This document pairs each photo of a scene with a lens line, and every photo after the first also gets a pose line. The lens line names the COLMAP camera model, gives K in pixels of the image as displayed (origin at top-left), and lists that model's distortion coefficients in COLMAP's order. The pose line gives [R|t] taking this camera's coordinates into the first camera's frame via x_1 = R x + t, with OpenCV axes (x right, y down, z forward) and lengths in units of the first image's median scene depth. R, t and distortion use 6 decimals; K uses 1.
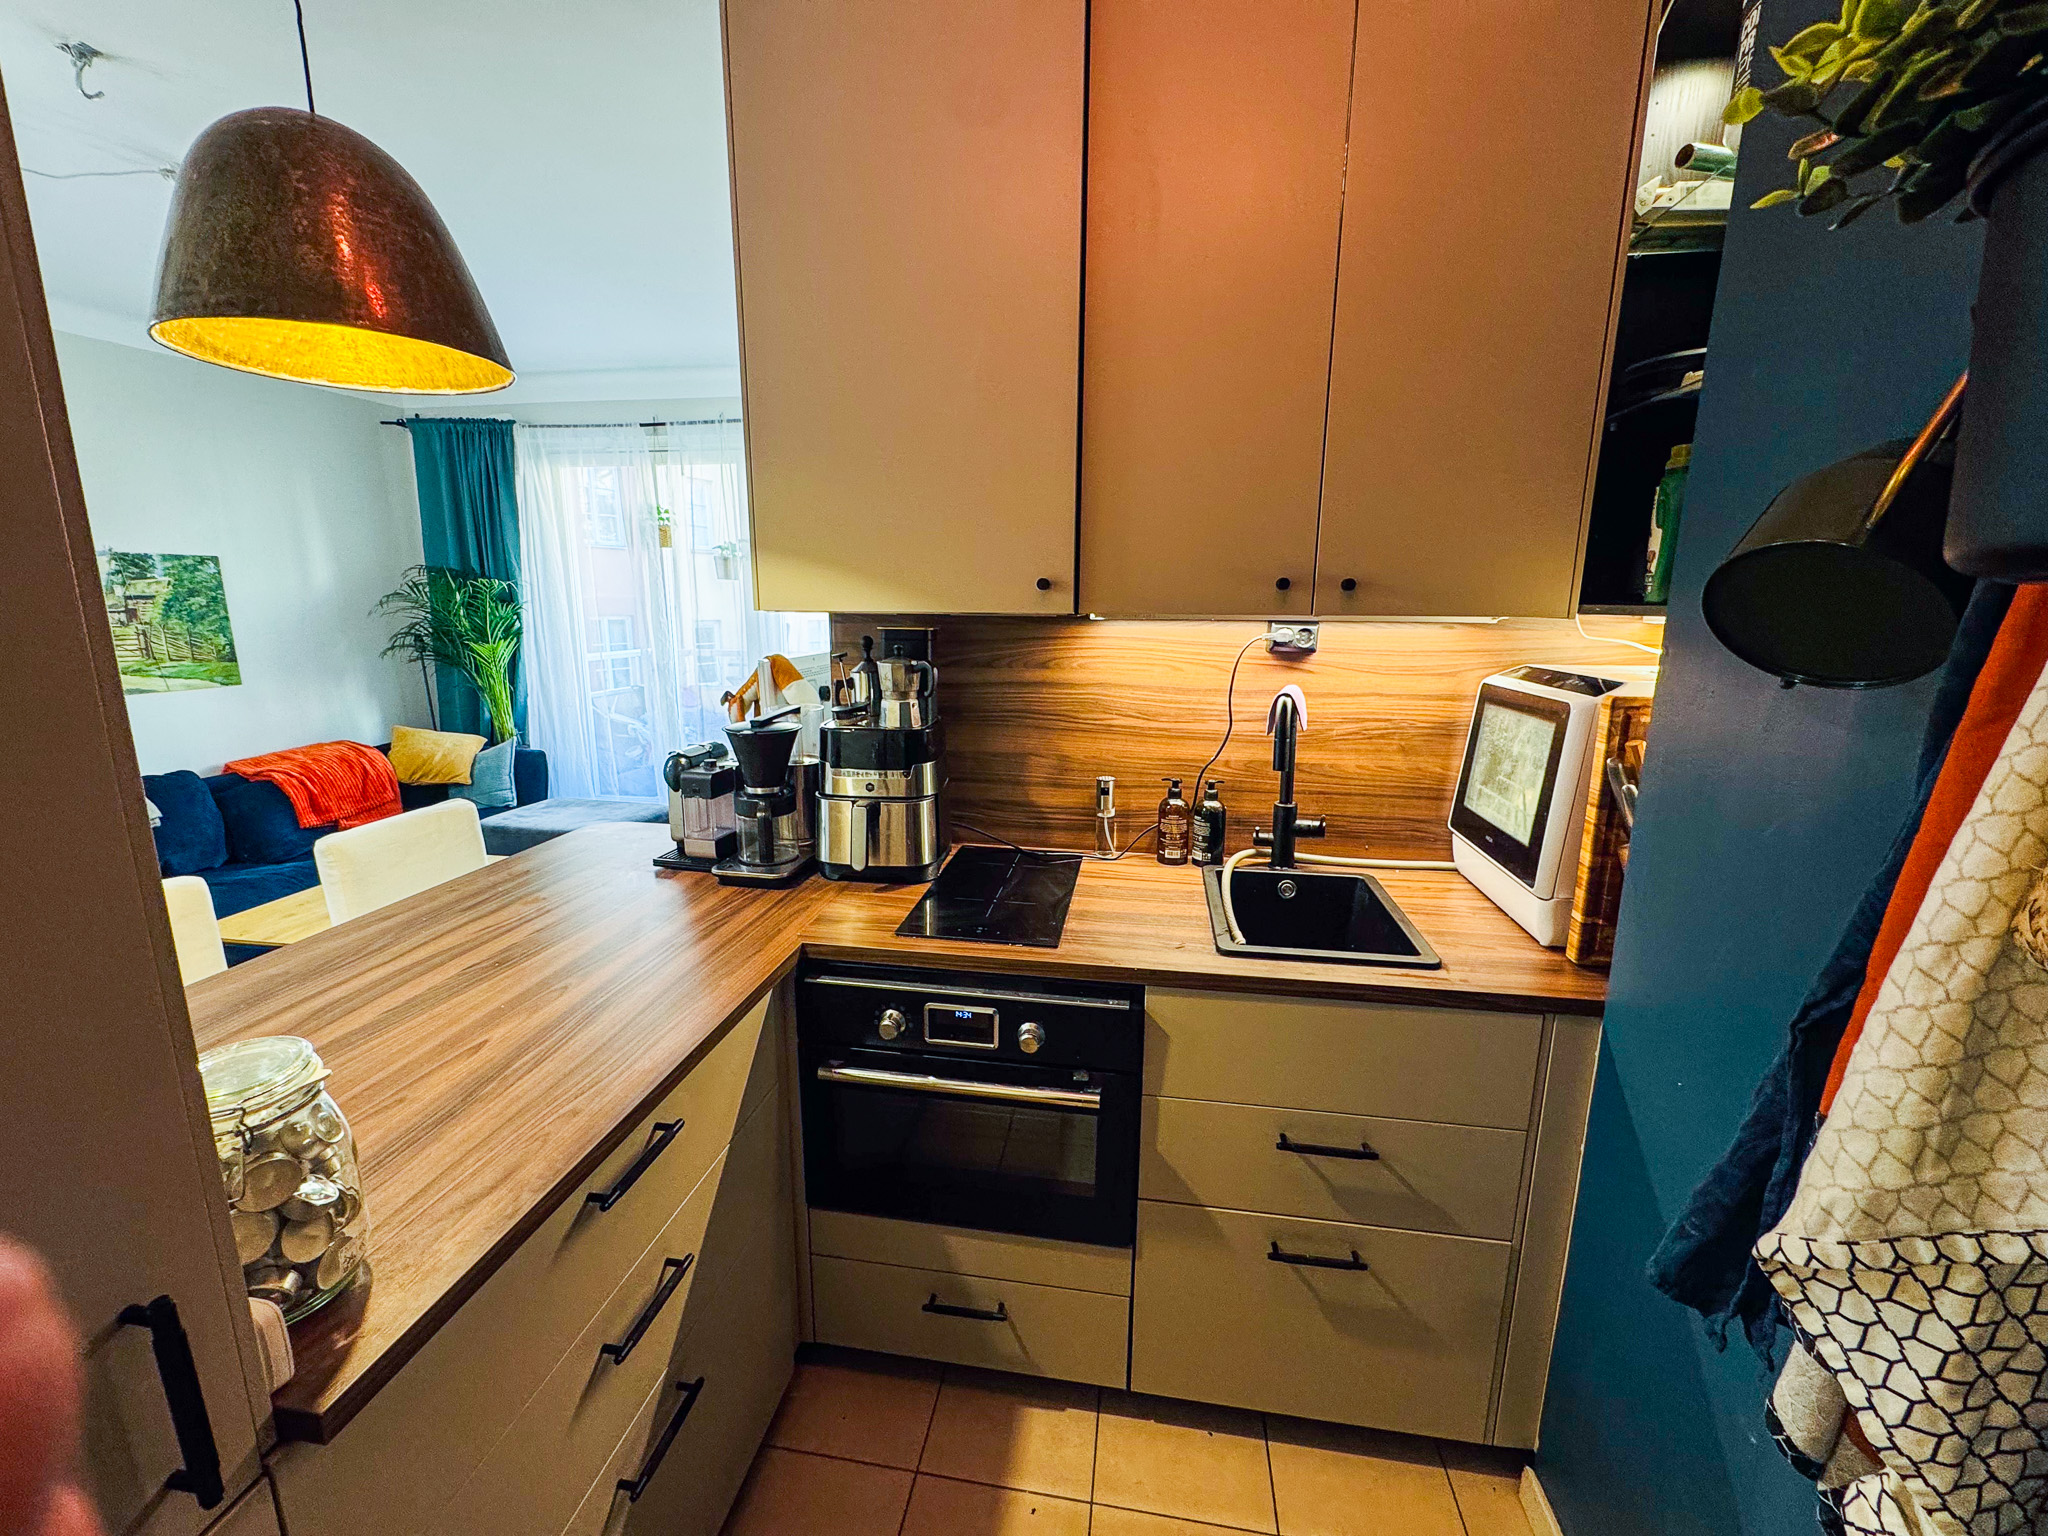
lens RADIAL K [[818.0, 0, 1021.7], [0, 818.0, 762.3], [0, 0, 1]] dist [-0.001702, 0.000066]
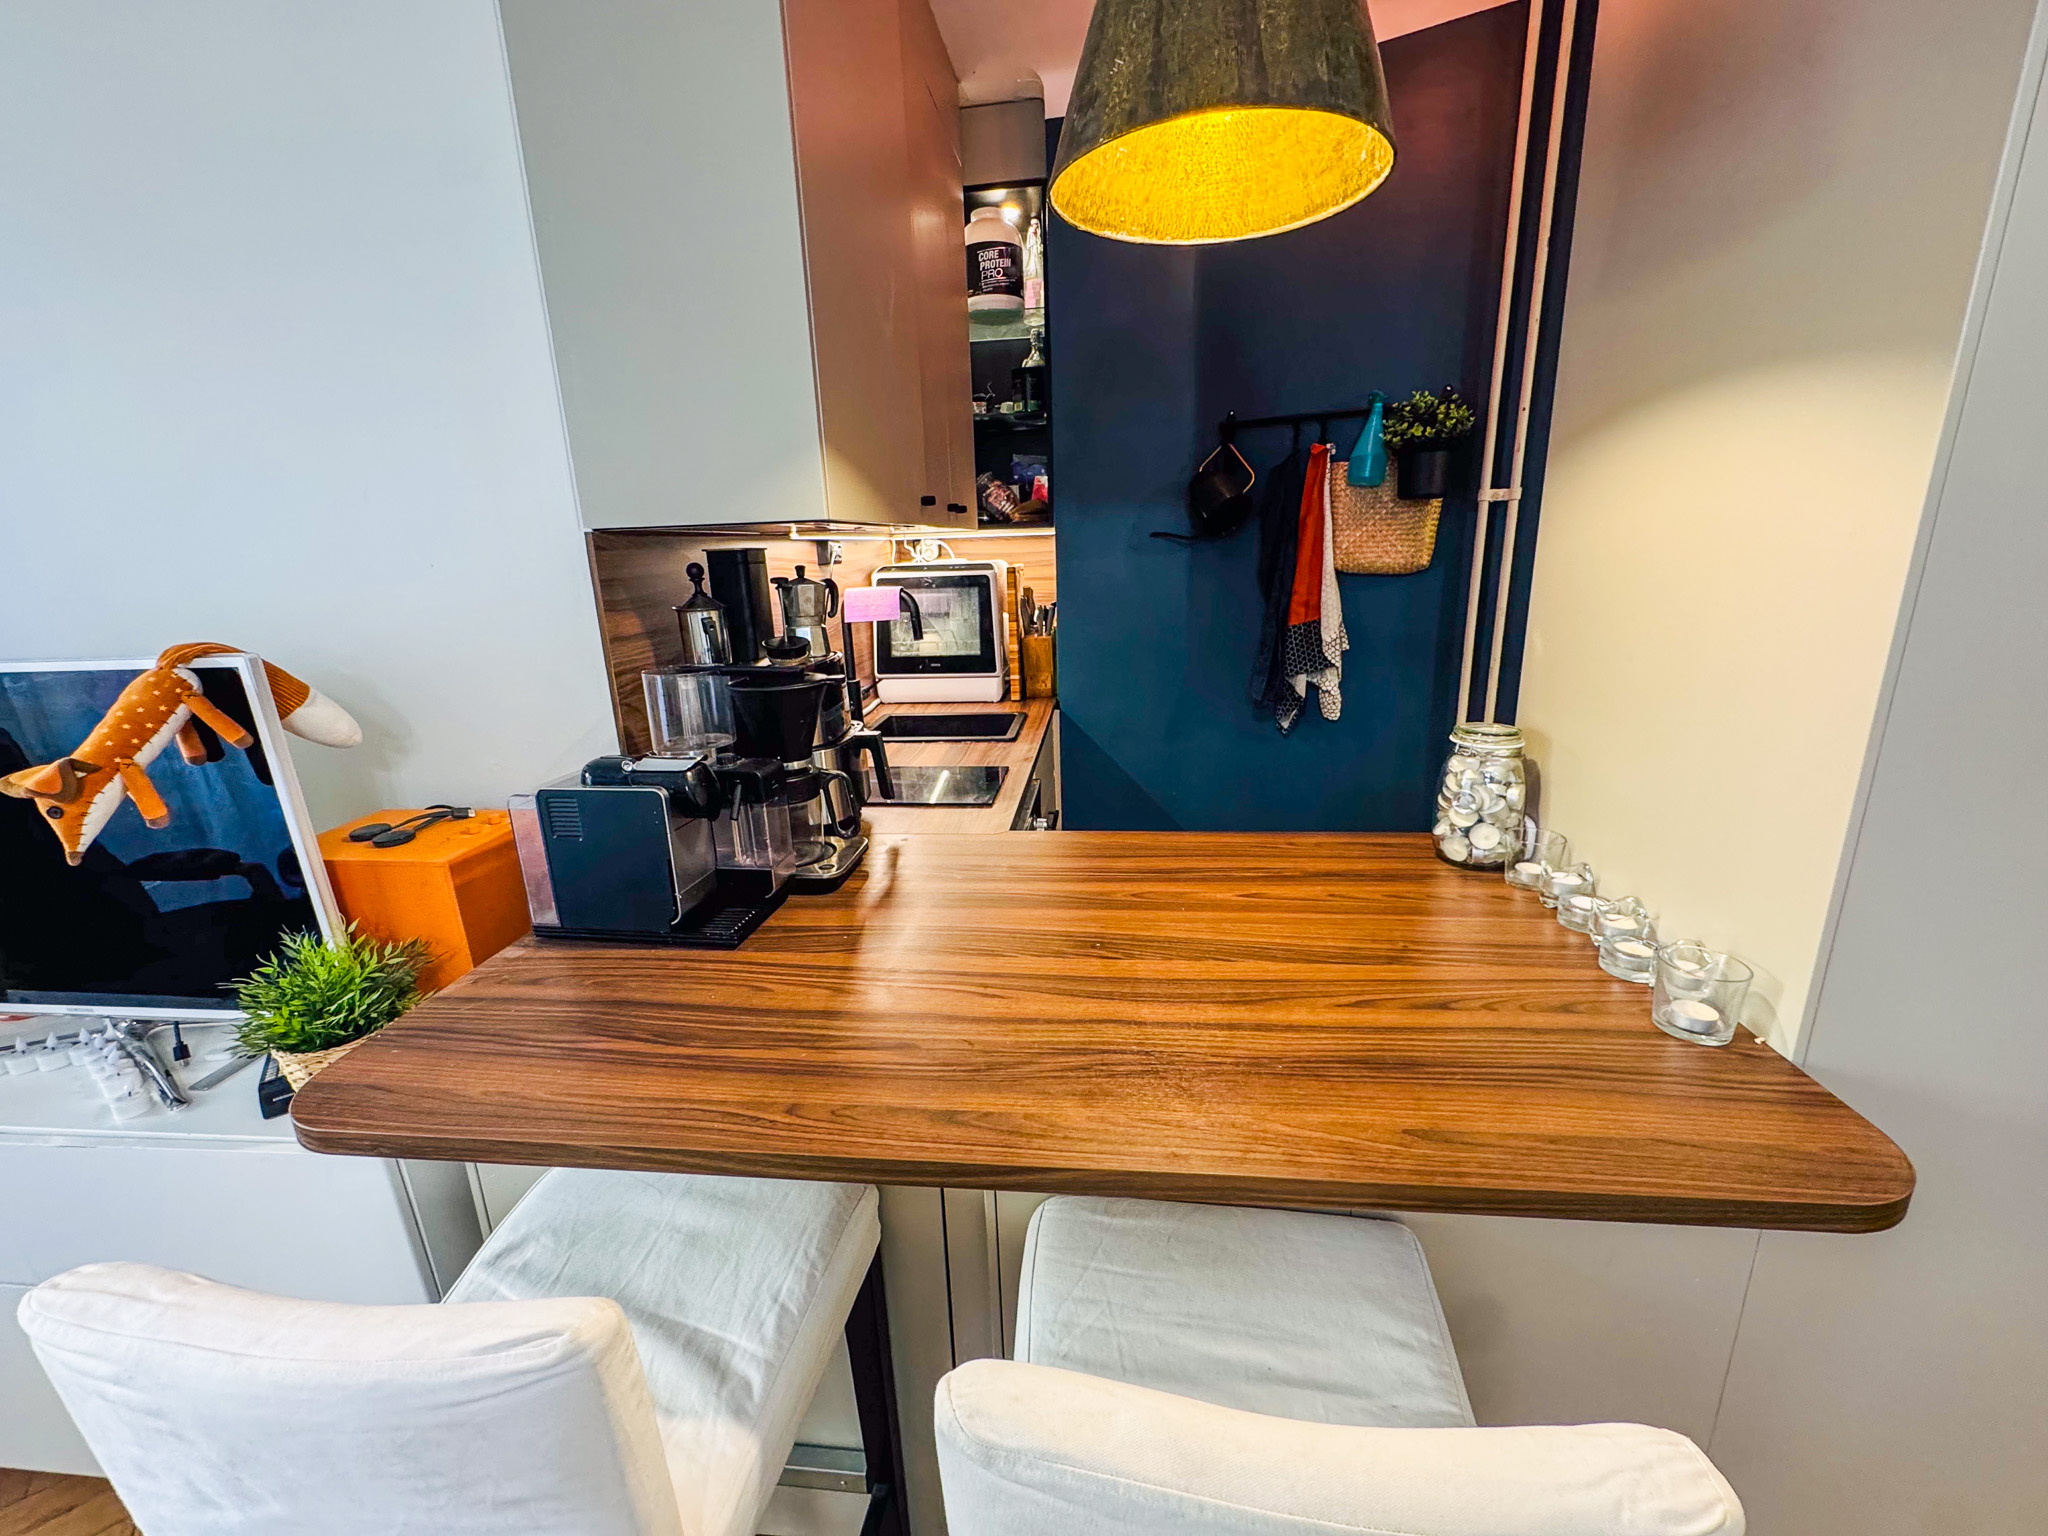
lens RADIAL K [[818.0, 0, 1021.7], [0, 818.0, 762.3], [0, 0, 1]] dist [-0.001702, 0.000066]
pose [[-0.054541, -0.262714, 0.963331, -0.456528], [0.225619, 0.936574, 0.268190, -0.053555], [-0.972688, 0.231973, 0.008192, 0.339176]]
